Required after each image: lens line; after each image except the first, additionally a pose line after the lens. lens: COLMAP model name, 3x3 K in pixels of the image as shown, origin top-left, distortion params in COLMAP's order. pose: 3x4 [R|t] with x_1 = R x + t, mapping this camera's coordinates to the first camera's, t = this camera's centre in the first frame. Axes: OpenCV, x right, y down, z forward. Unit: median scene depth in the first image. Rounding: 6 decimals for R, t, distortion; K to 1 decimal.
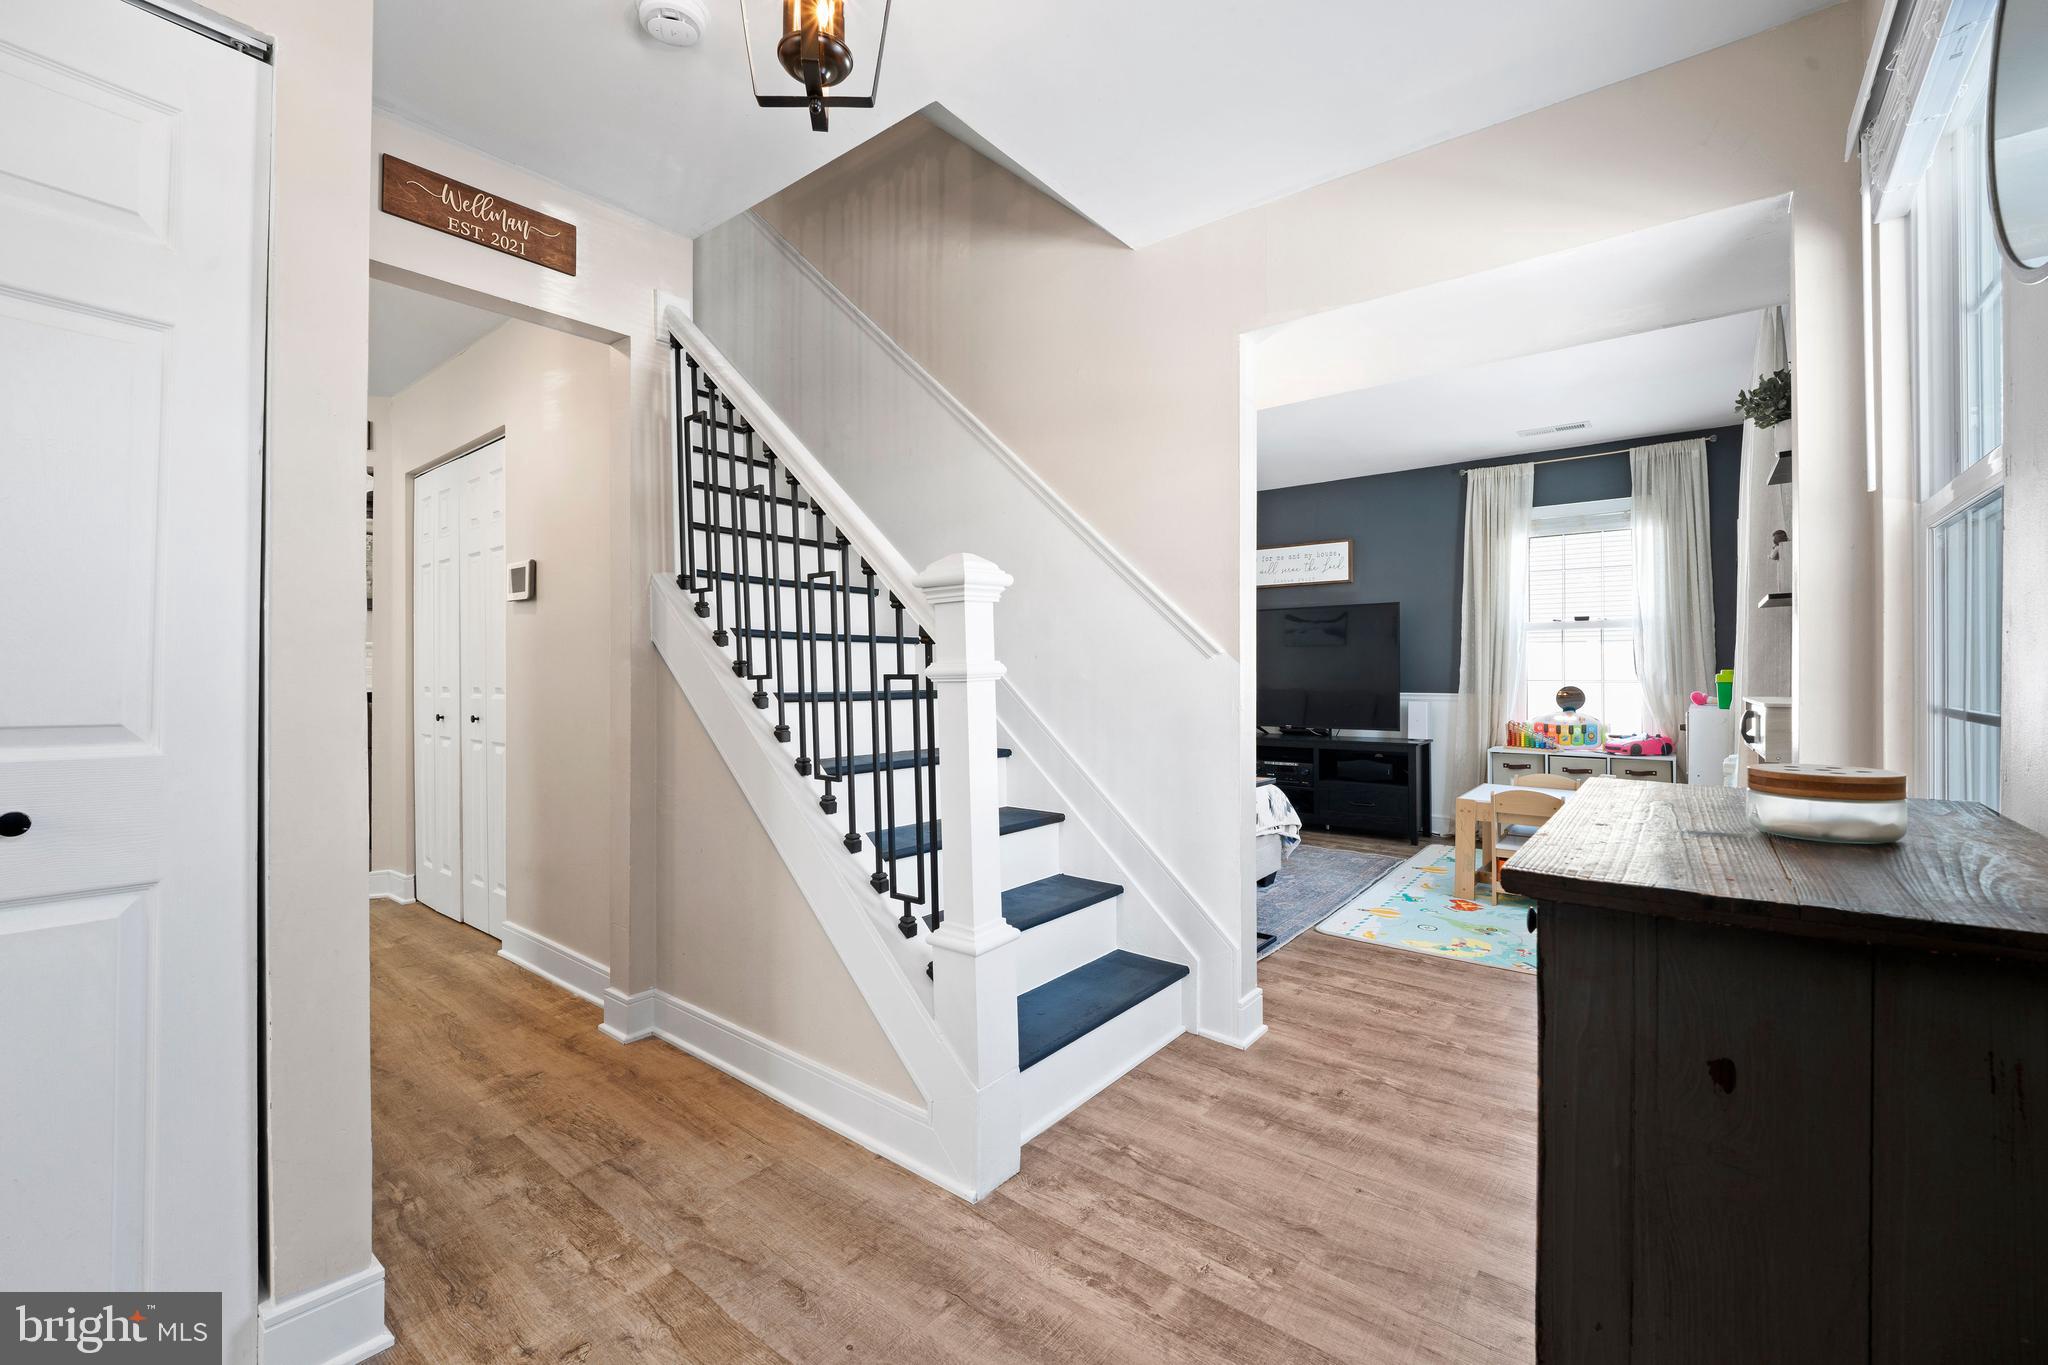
lens RADIAL K [[865.7, 0, 1031.5], [0, 865.7, 668.9], [0, 0, 1]] dist [0.007534, -0.009148]
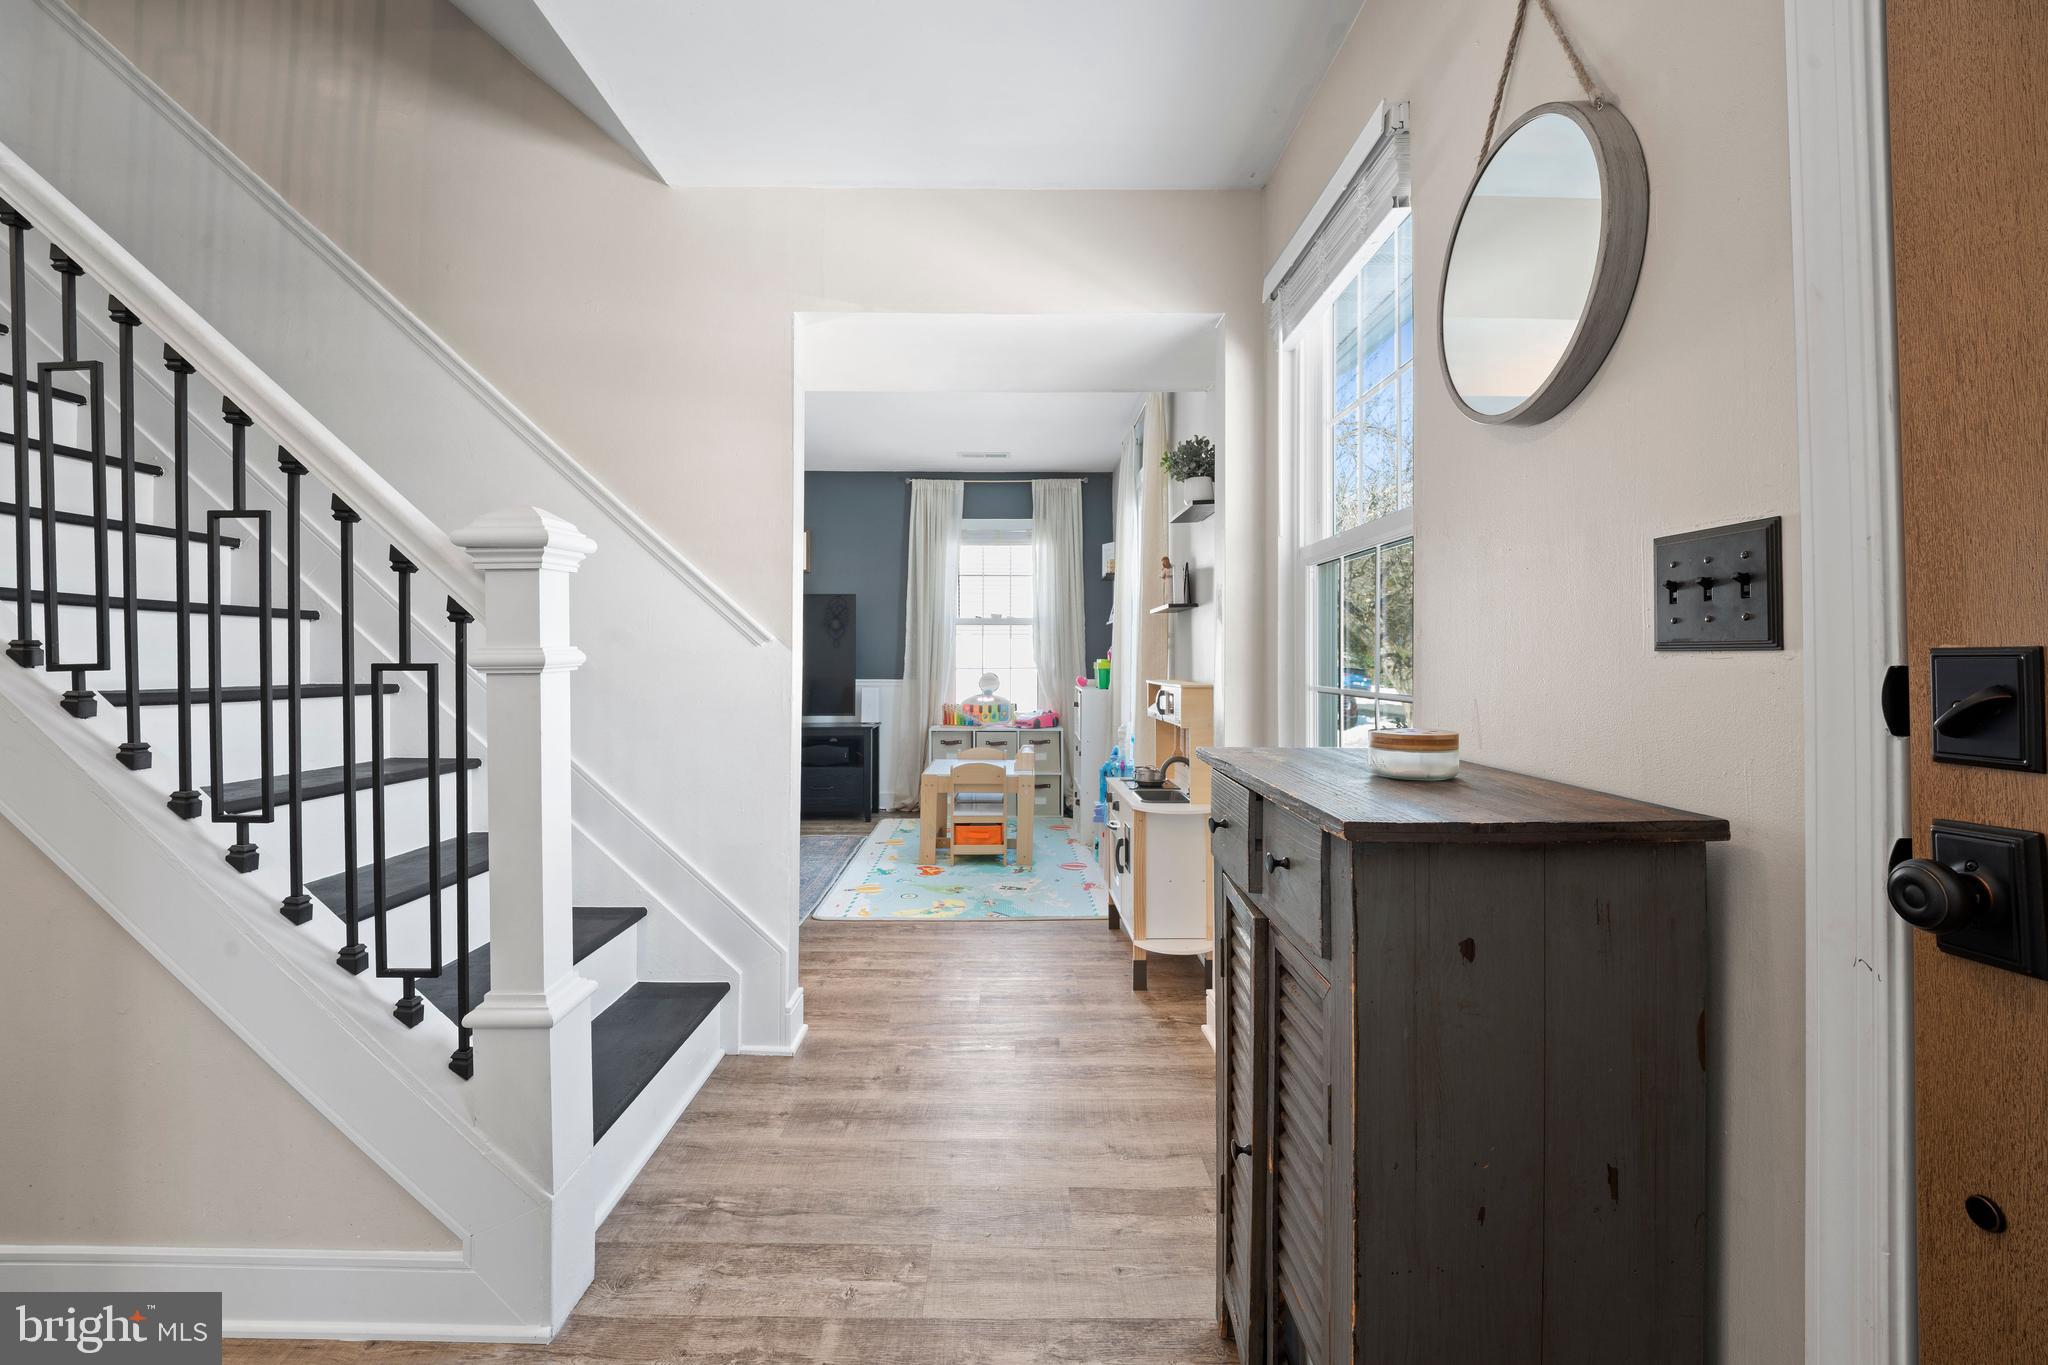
lens RADIAL K [[865.7, 0, 1036.1], [0, 865.7, 642.1], [0, 0, 1]] dist [0.007534, -0.009148]
pose [[0.782021, 0.014919, 0.623073, -0.118470], [-0.004772, 0.999827, -0.017951, -0.000877], [-0.623233, 0.011064, 0.781958, 0.062067]]
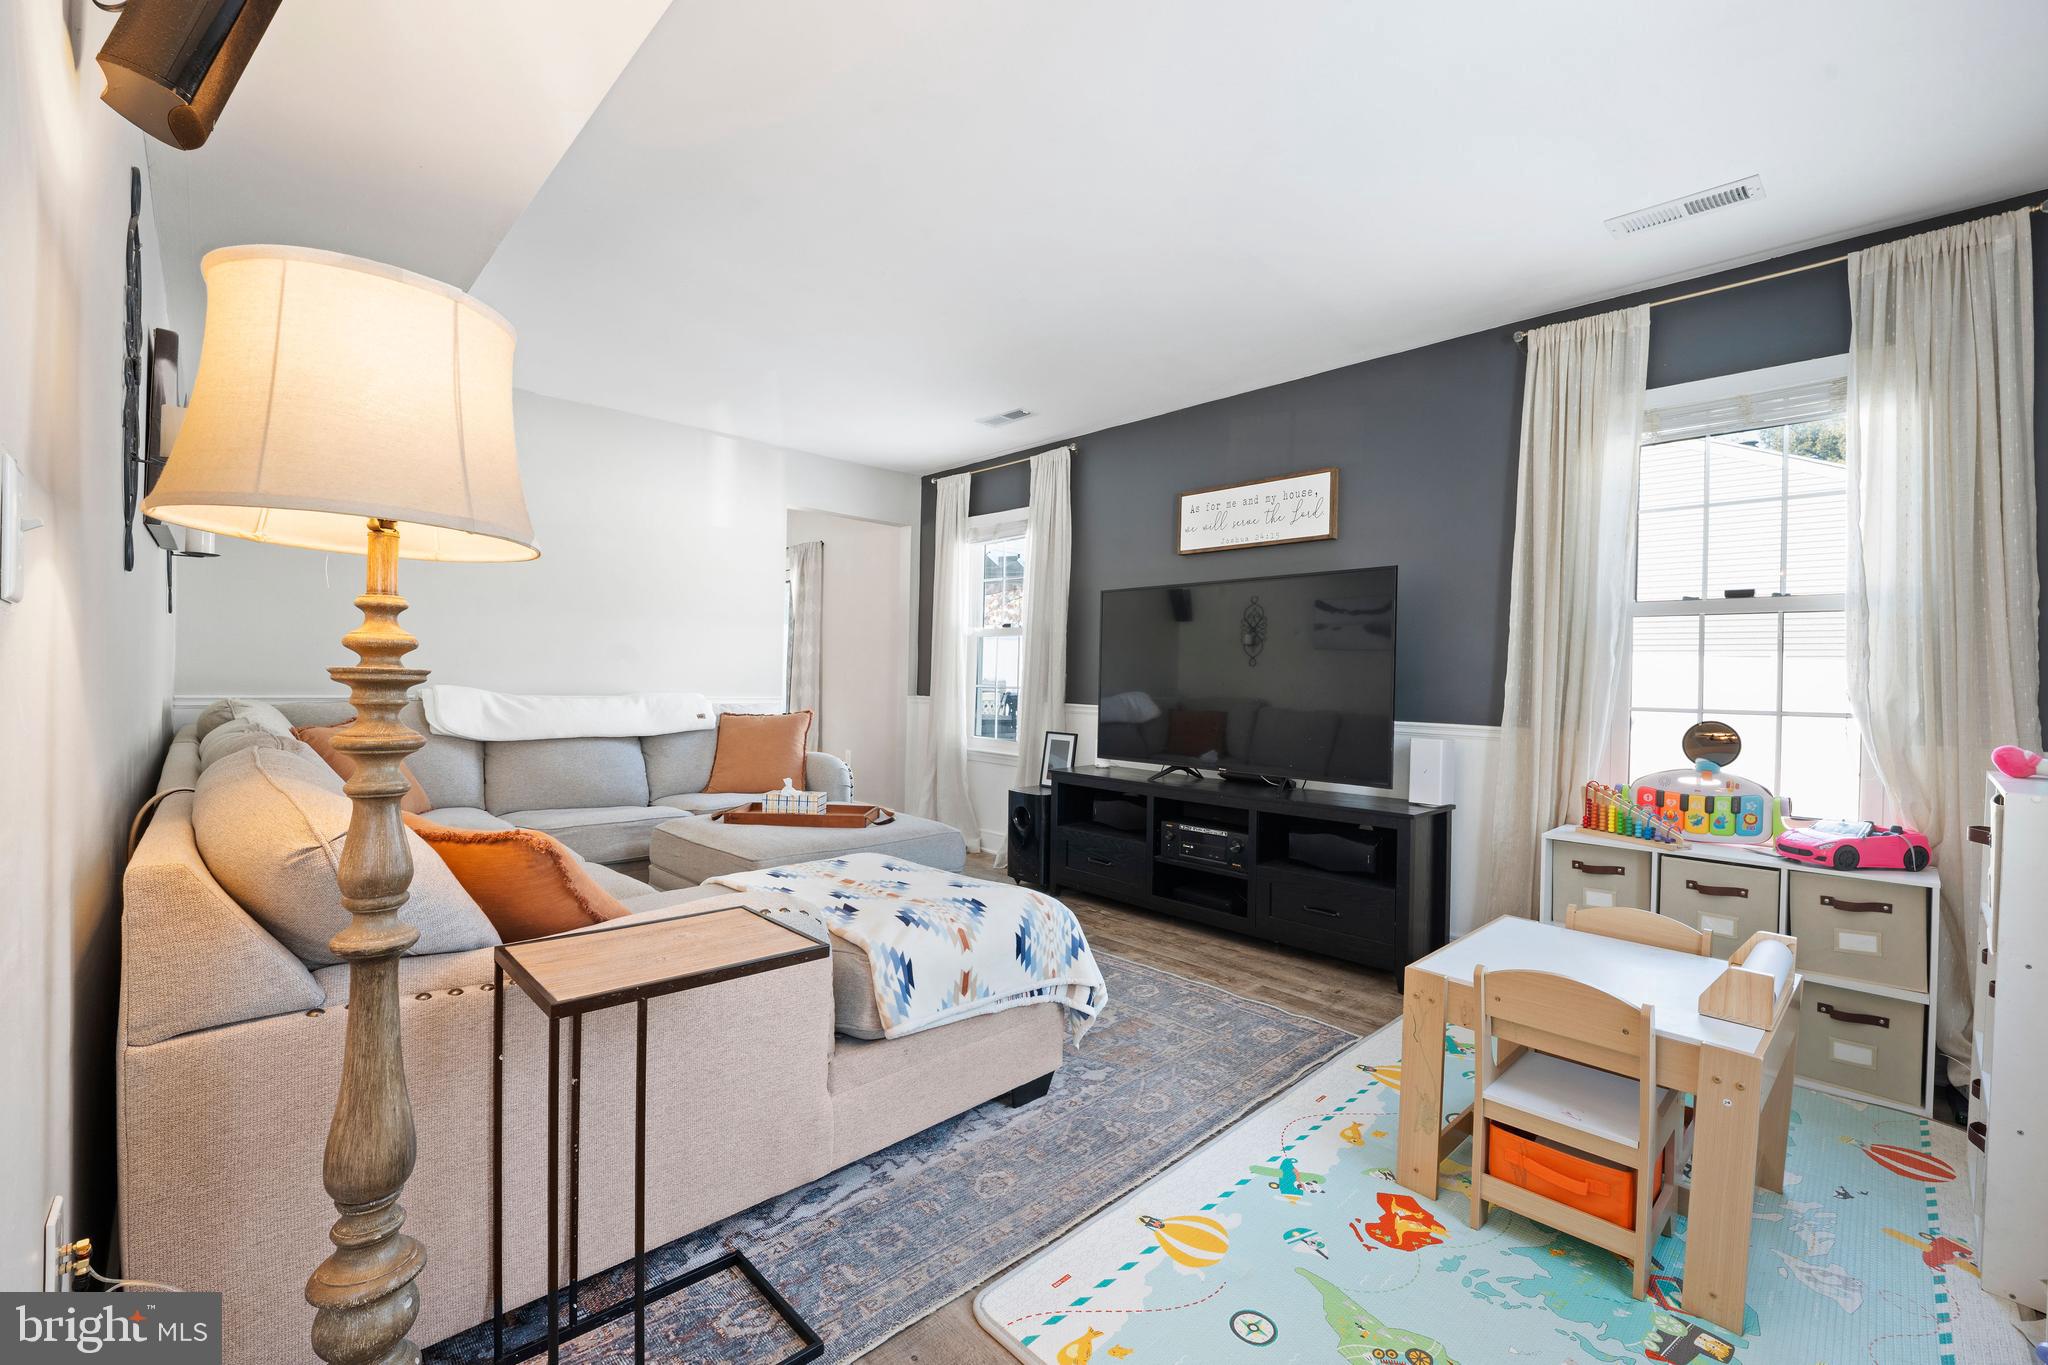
lens RADIAL K [[865.7, 0, 1038.4], [0, 865.7, 680.4], [0, 0, 1]] dist [0.007534, -0.009148]
pose [[0.989876, 0.022348, -0.140168, 0.517610], [-0.021104, 0.999724, 0.010359, -0.003334], [0.140361, -0.007296, 0.990074, 0.752065]]
